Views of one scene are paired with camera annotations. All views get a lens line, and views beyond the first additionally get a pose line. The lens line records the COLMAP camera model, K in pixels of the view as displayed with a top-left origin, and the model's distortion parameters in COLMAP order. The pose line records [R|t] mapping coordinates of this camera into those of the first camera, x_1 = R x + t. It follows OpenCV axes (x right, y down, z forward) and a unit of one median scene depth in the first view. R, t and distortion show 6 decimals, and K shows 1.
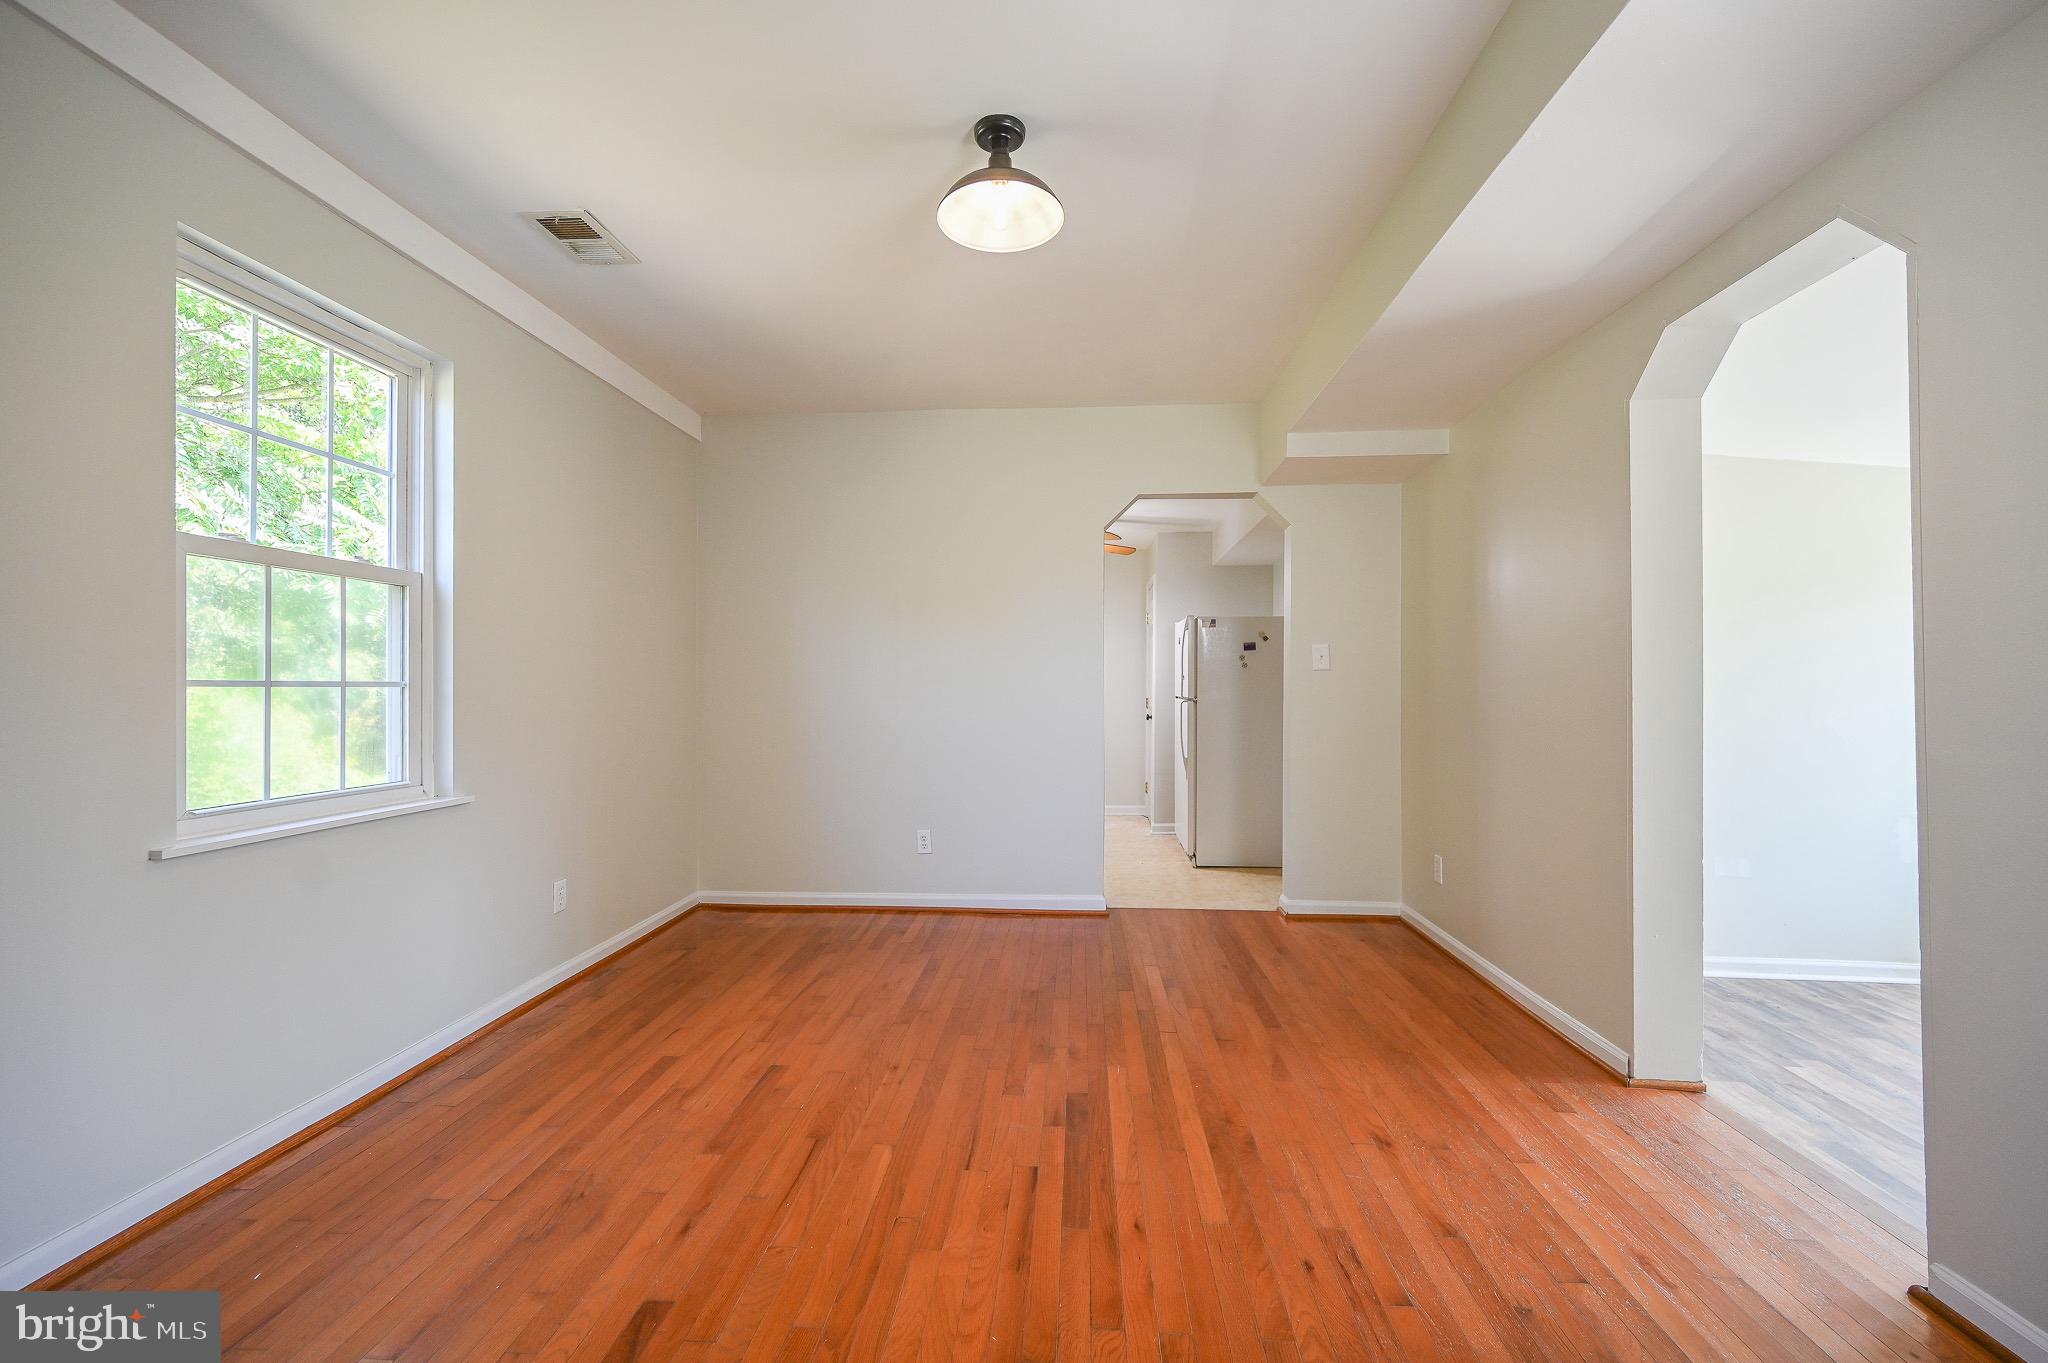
lens RADIAL K [[807.6, 0, 1035.0], [0, 807.6, 682.6], [0, 0, 1]] dist [-0.000623, -0.000213]
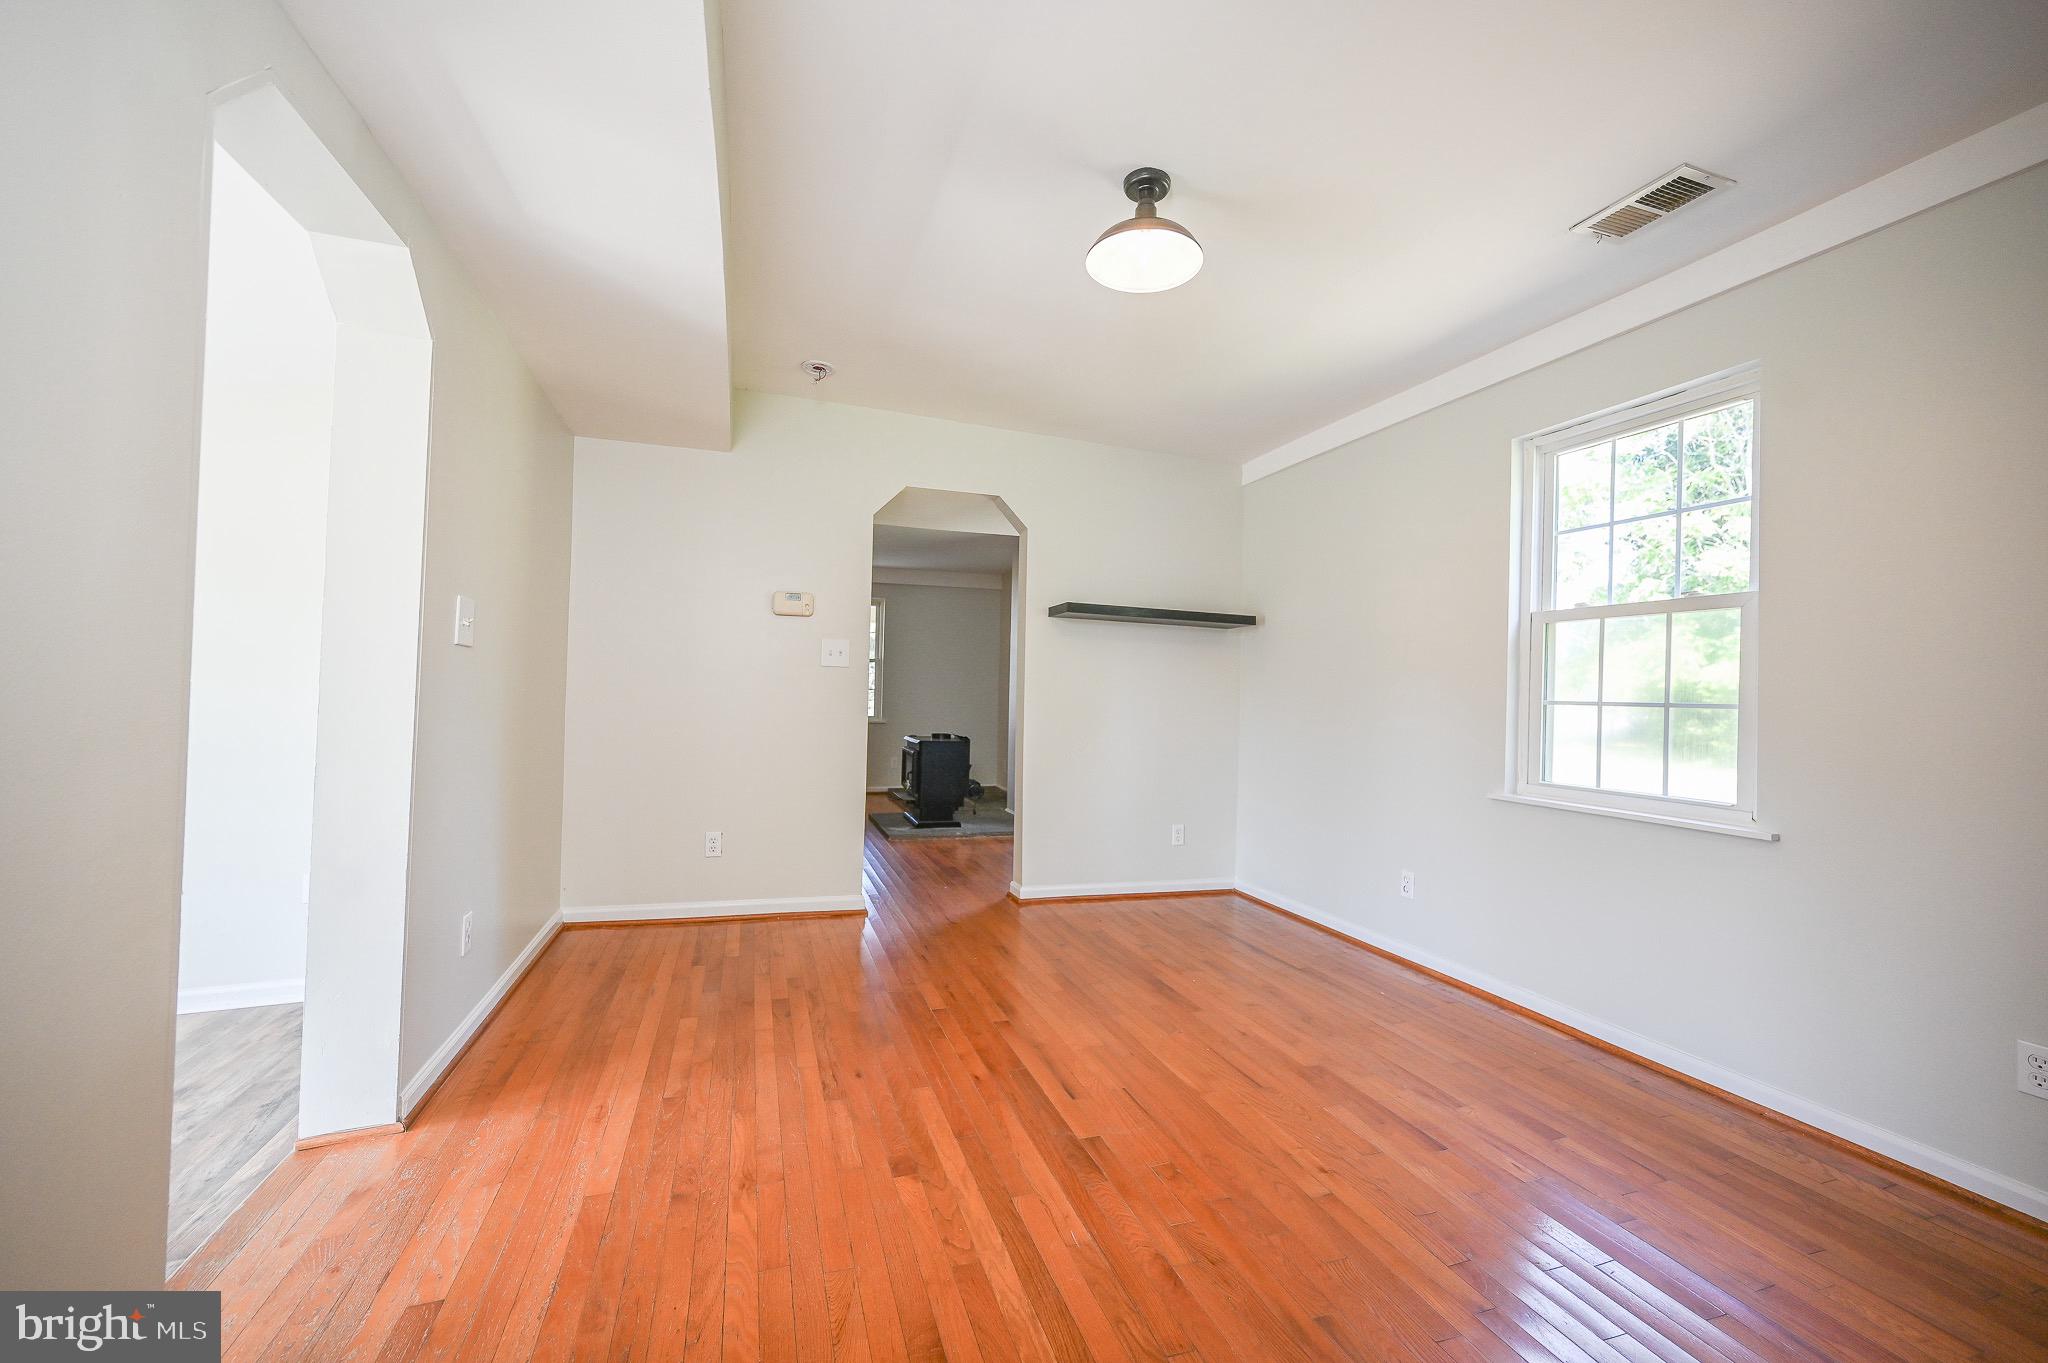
lens RADIAL K [[820.1, 0, 1019.8], [0, 820.1, 686.1], [0, 0, 1]] dist [0.002257, 0.000292]
pose [[-0.925897, -0.031125, -0.376491, 0.510703], [-0.027331, 0.999508, -0.015417, 0.019982], [0.376785, -0.003985, -0.926292, 1.957162]]
